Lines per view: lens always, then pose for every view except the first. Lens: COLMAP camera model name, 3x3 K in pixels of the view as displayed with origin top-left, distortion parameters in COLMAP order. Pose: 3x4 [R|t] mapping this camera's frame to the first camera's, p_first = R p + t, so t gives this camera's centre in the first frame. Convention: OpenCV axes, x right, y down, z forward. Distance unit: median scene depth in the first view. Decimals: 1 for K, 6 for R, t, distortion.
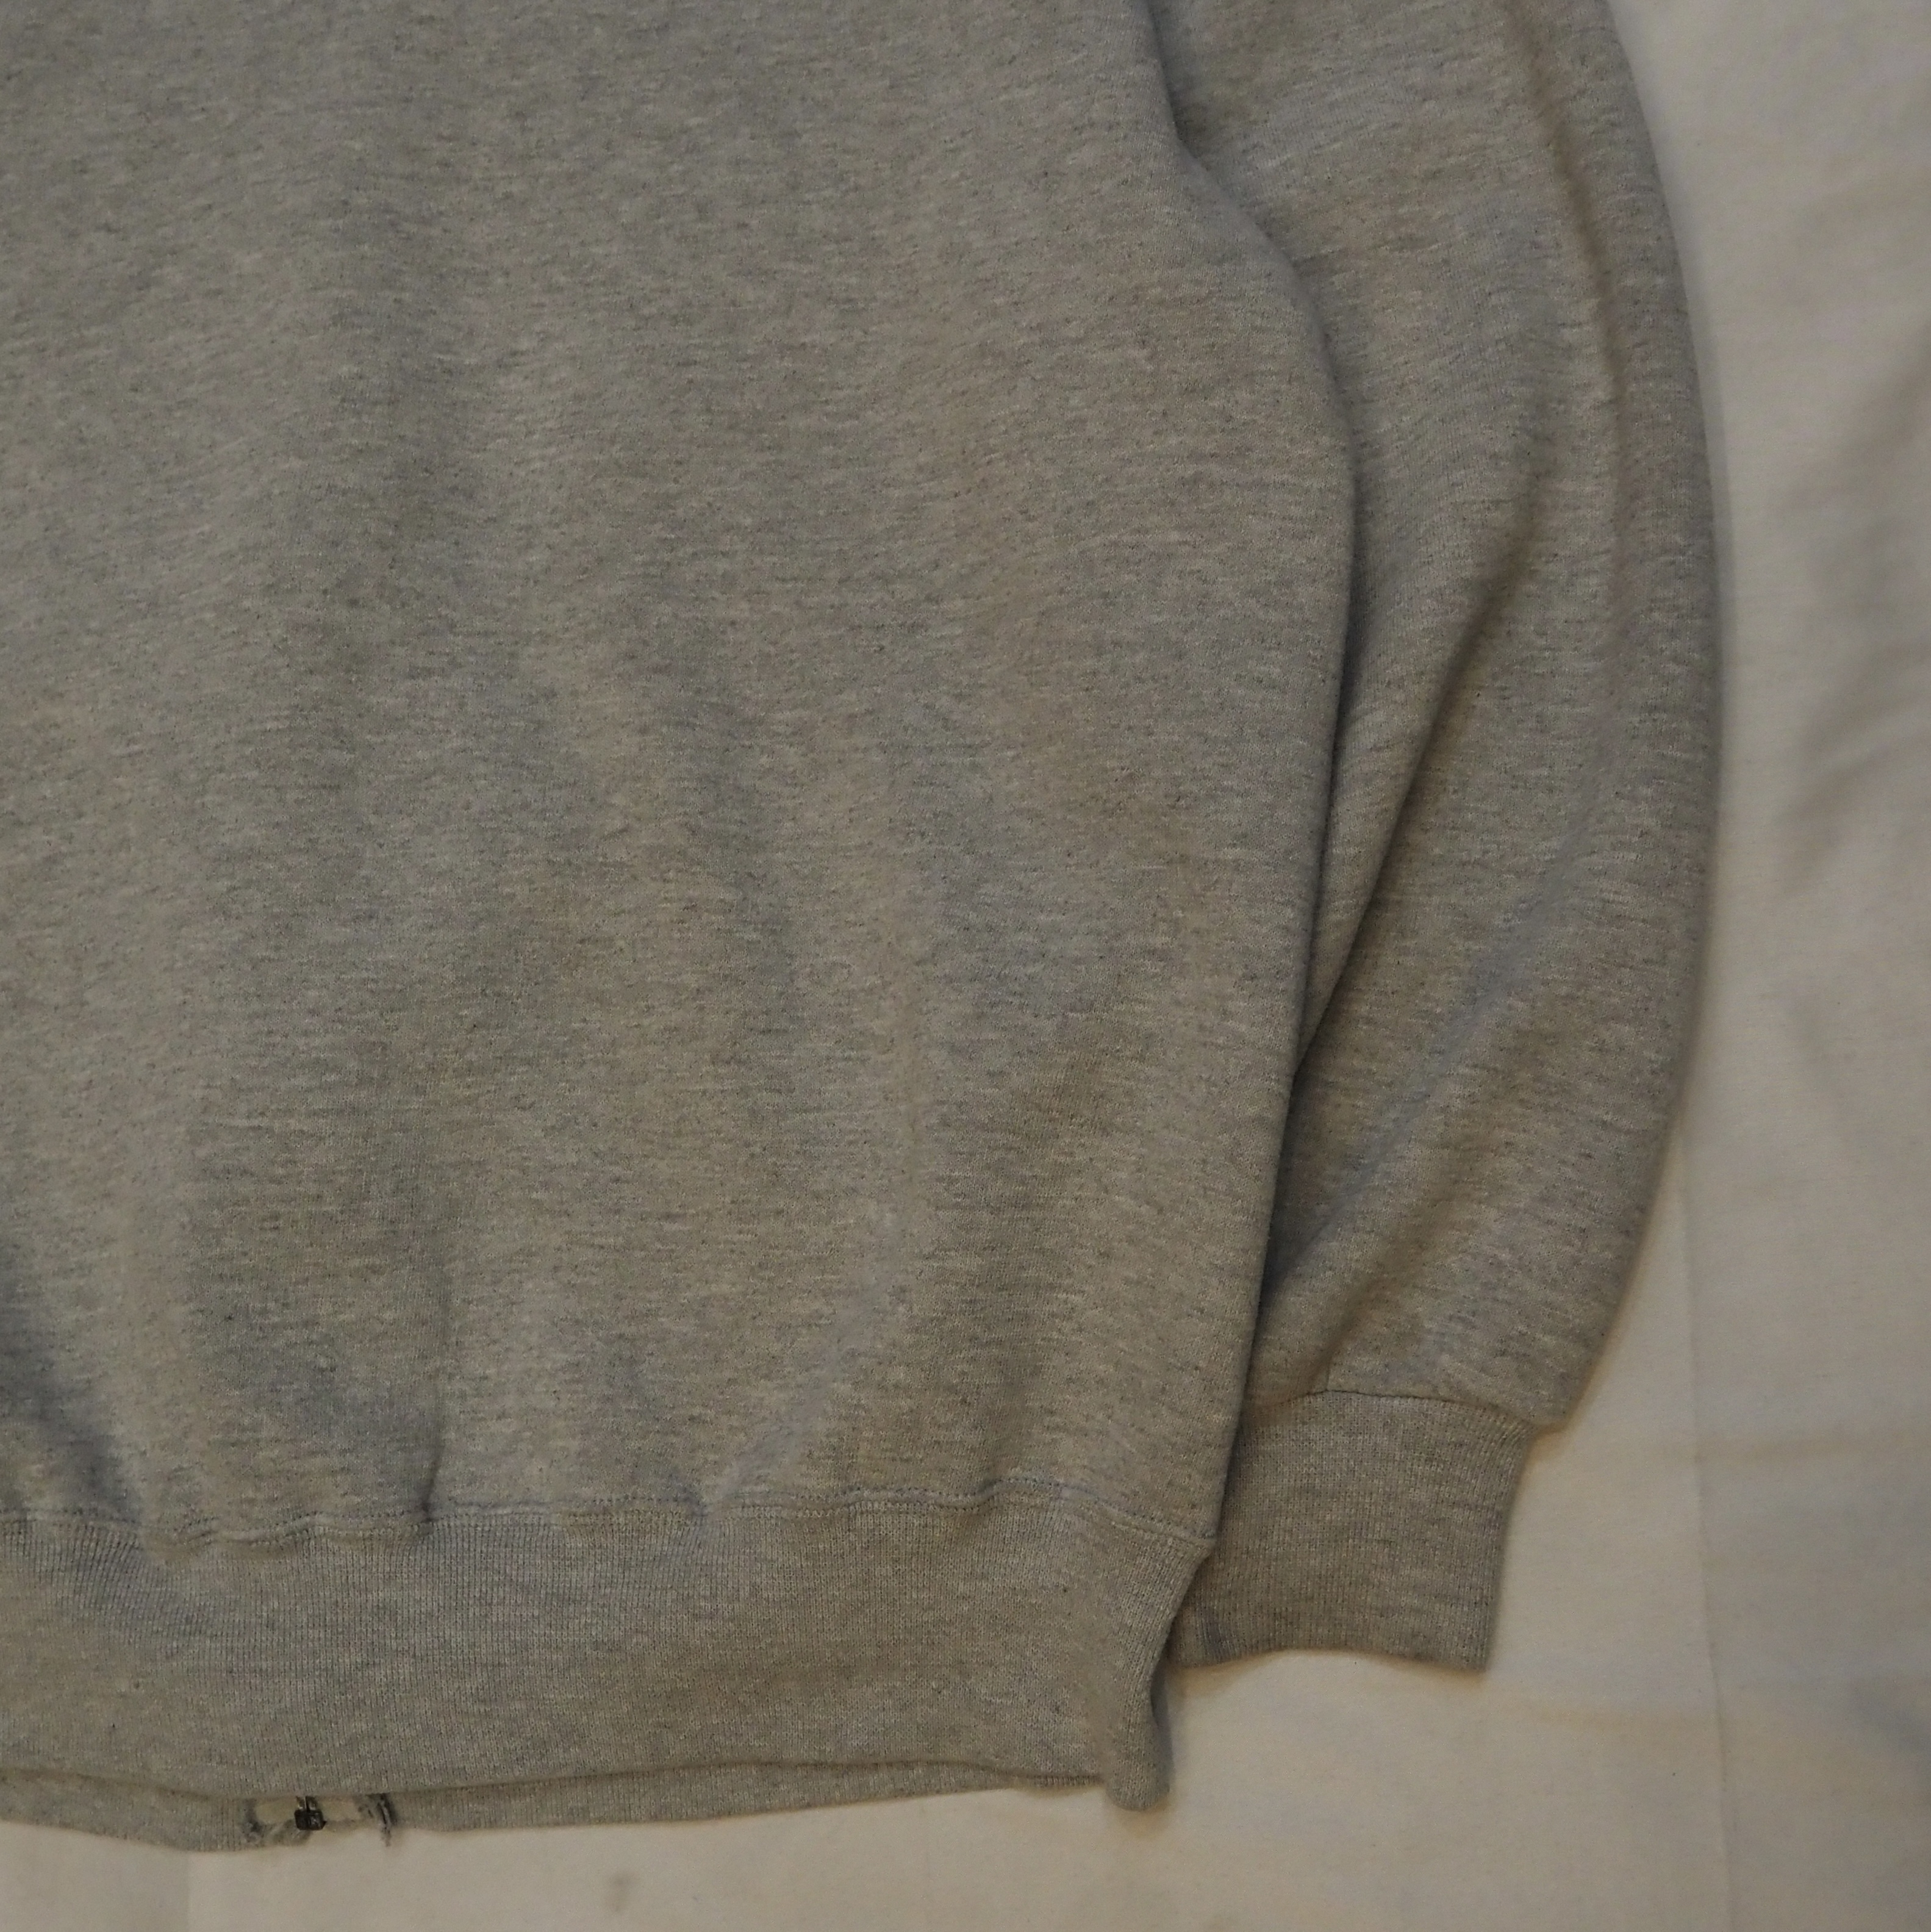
lens RADIAL K [[2698.0, 0, 867.9], [0, 2698.0, 990.6], [0, 0, 1]] dist [-0.040955, 0.014724]
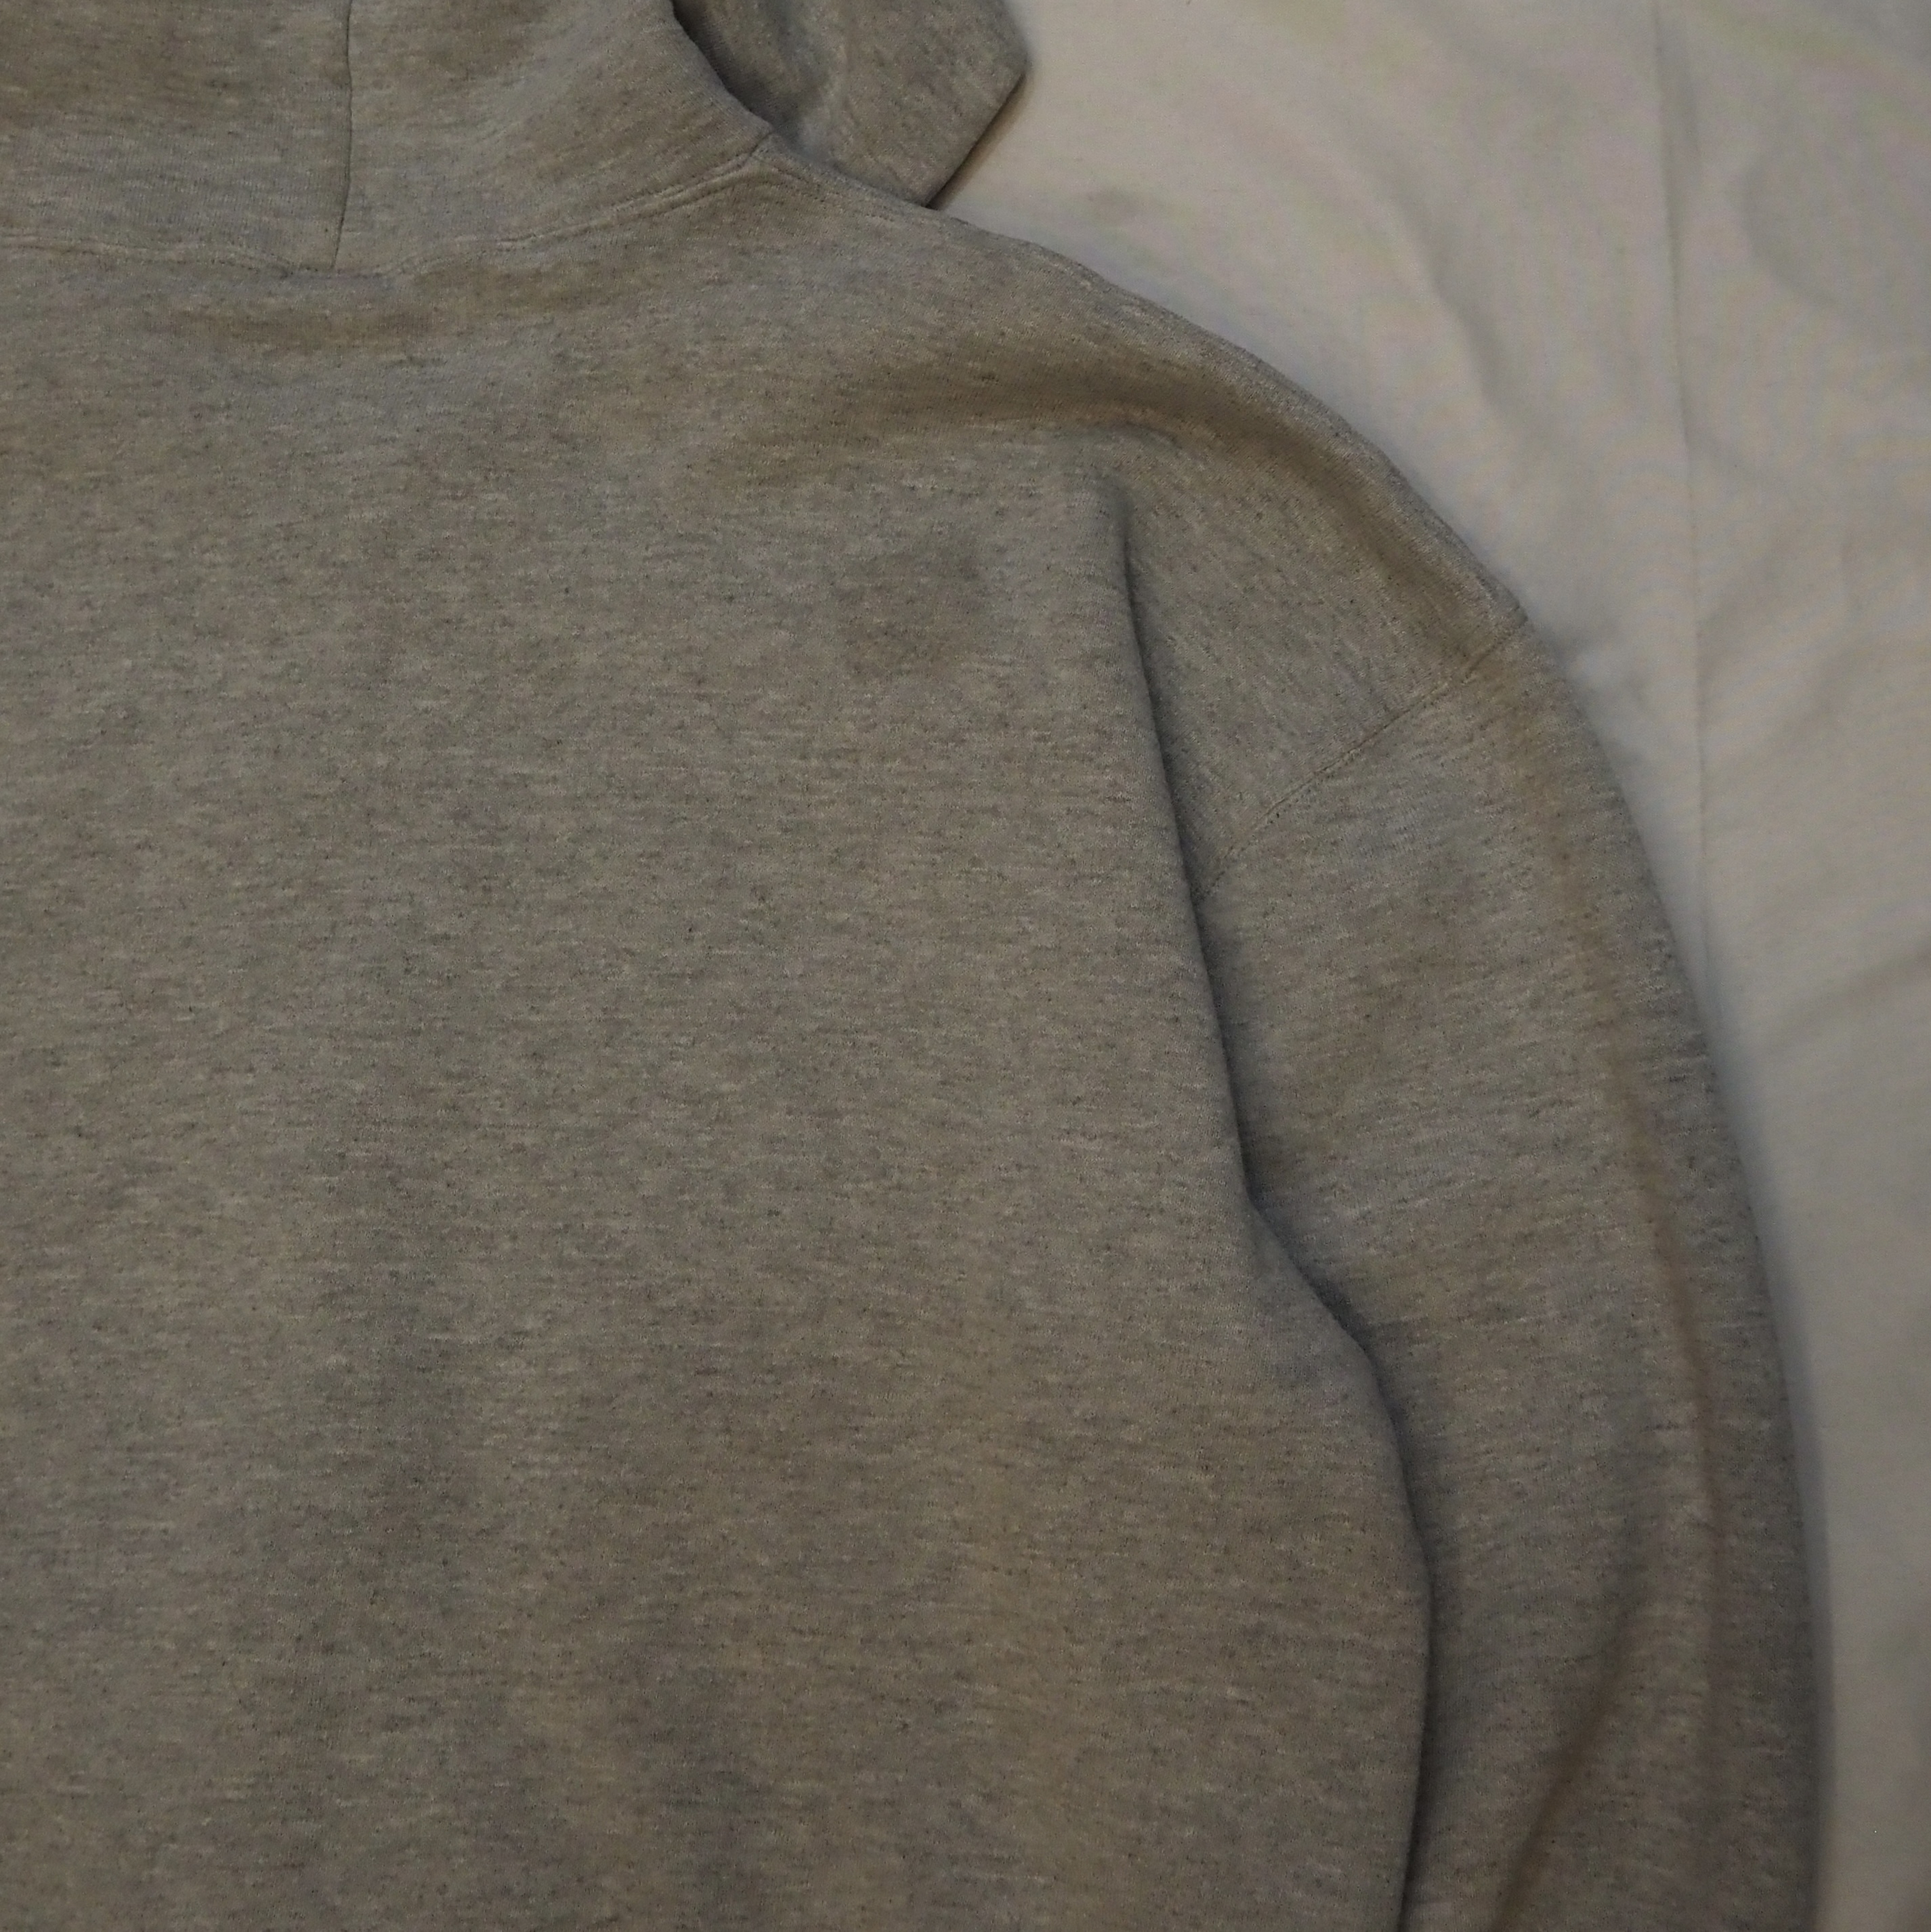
lens RADIAL K [[2971.0, 0, 900.1], [0, 2971.0, 724.0], [0, 0, 1]] dist [-0.042031, 0.029031]
pose [[0.998628, 0.048116, 0.020647, -0.033852], [-0.046403, 0.995974, -0.076692, -0.389908], [-0.024254, 0.075628, 0.996841, -0.026572]]
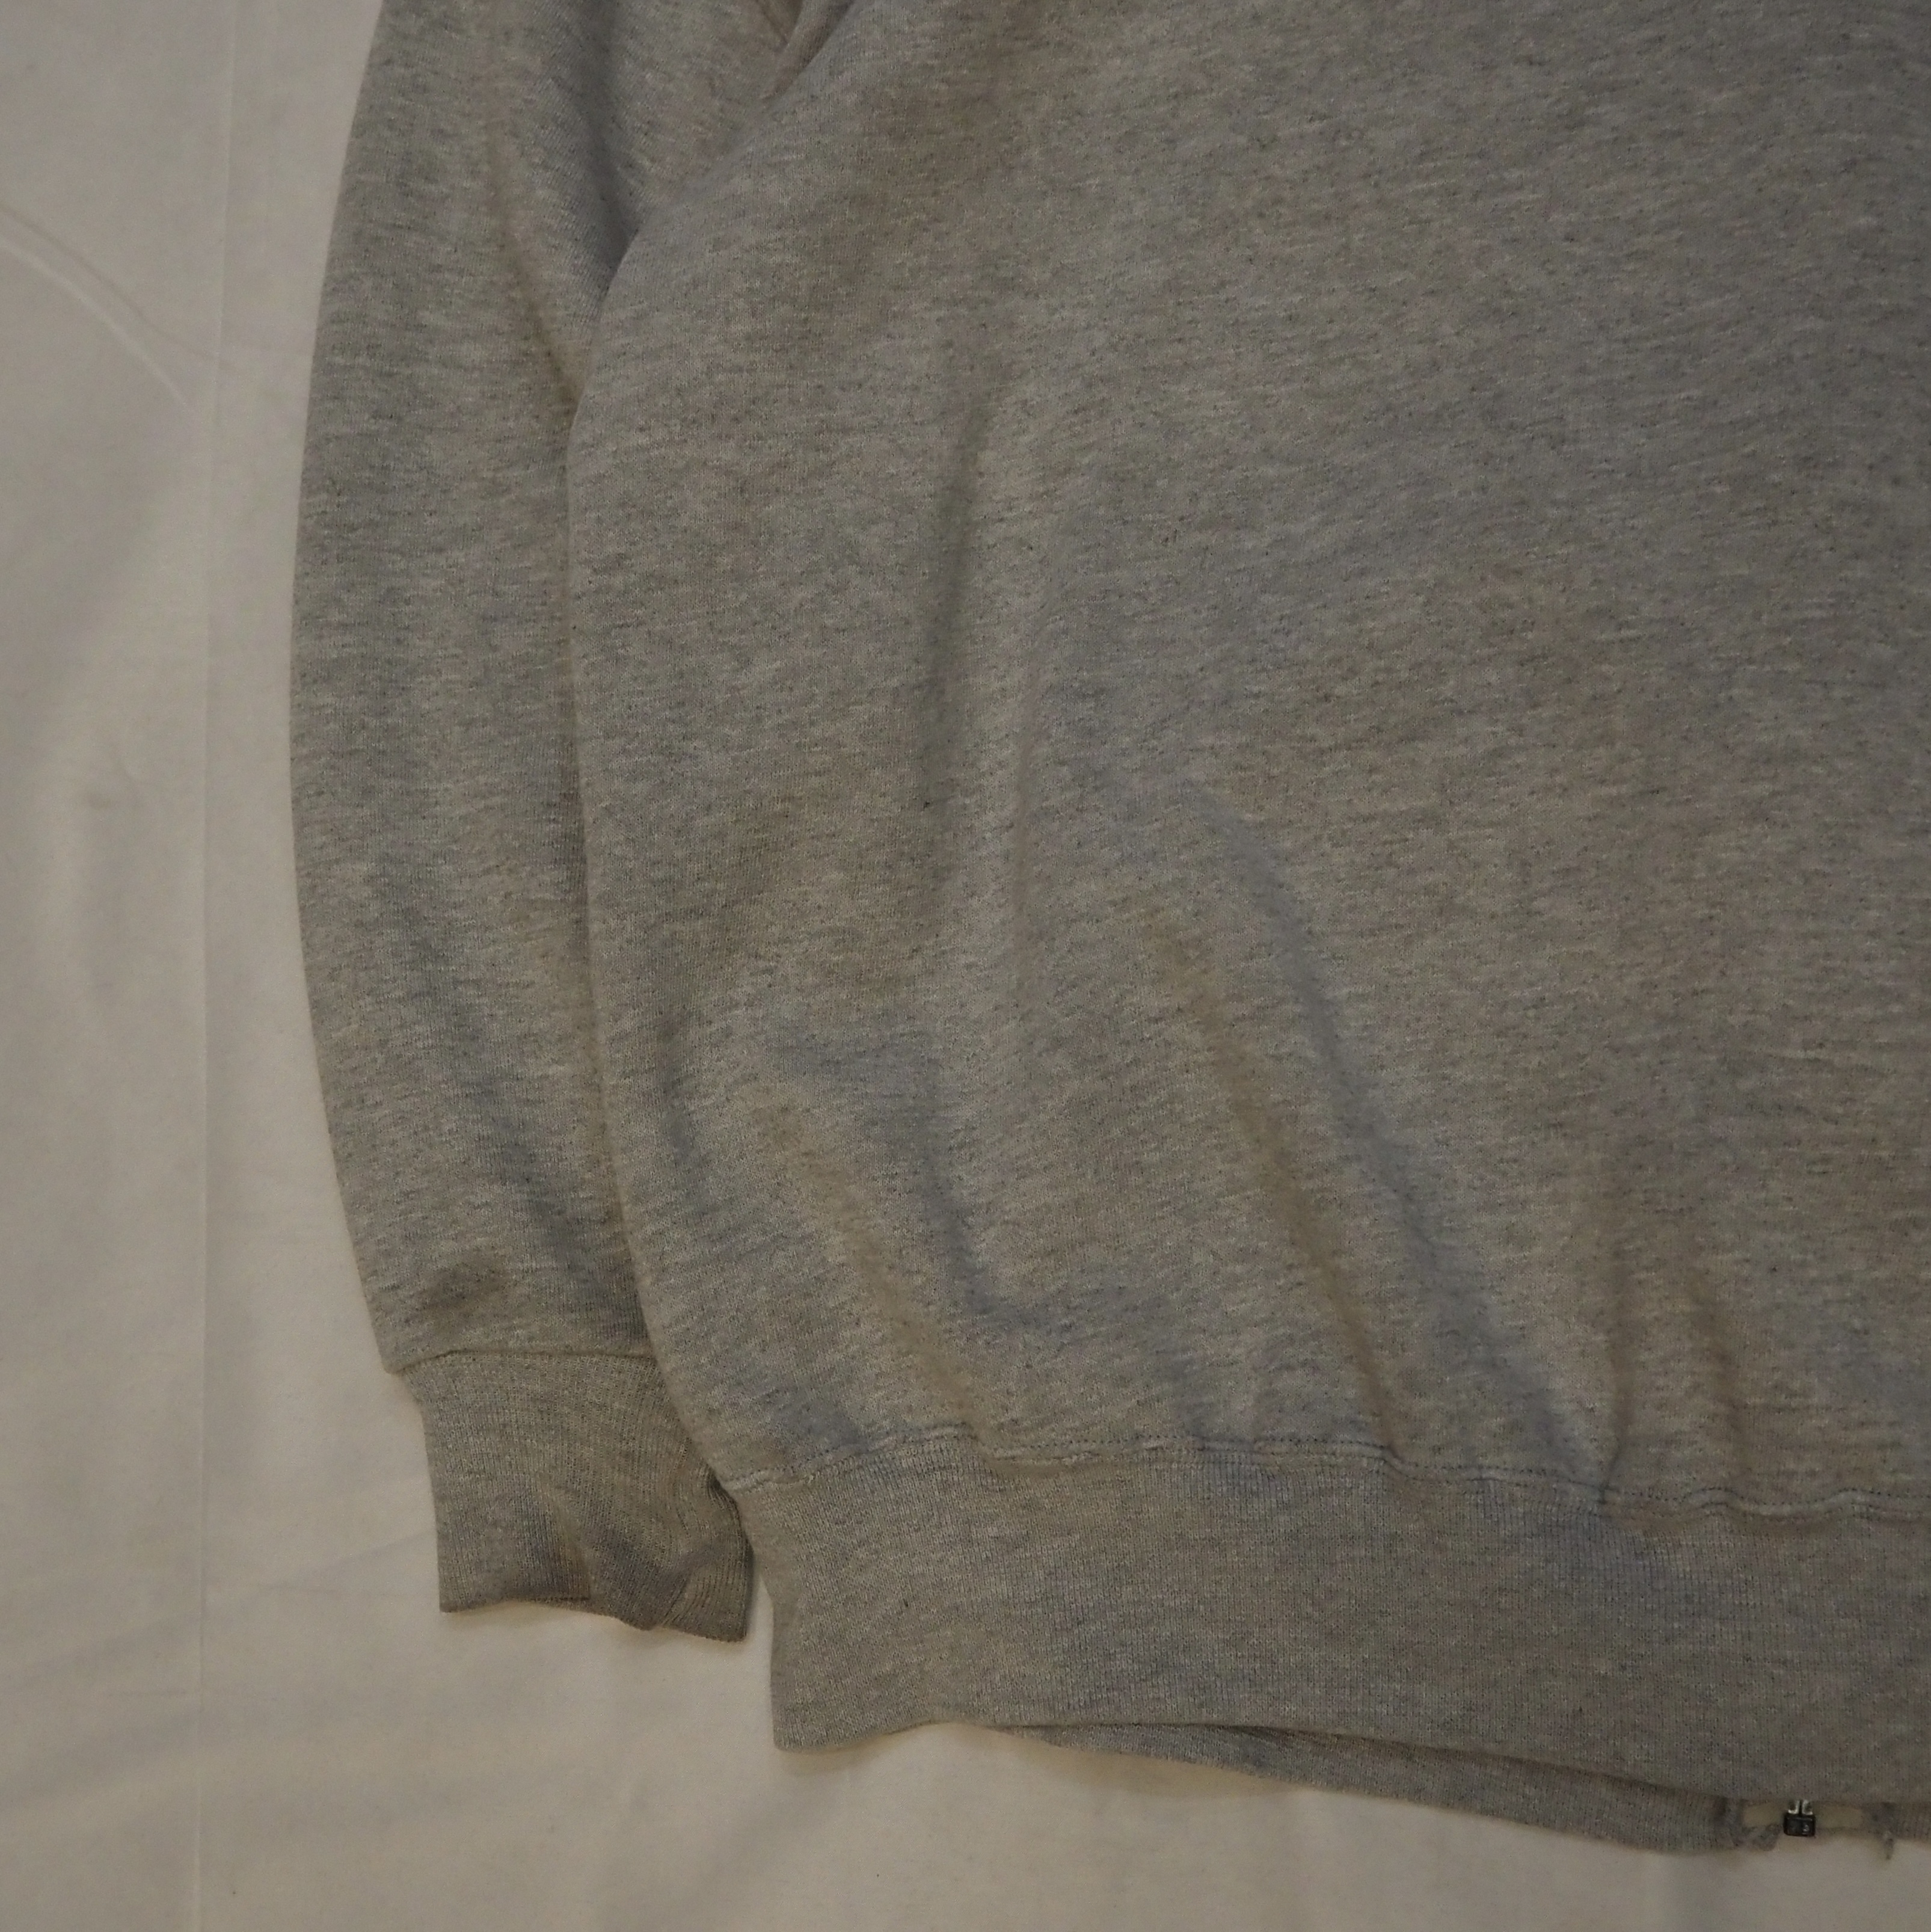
lens RADIAL K [[2698.0, 0, 867.9], [0, 2698.0, 990.6], [0, 0, 1]] dist [-0.040955, 0.014724]
pose [[0.995191, 0.047040, -0.085916, -0.449859], [-0.045080, 0.998680, 0.024611, 0.019235], [0.086961, -0.020620, 0.995998, 0.077385]]
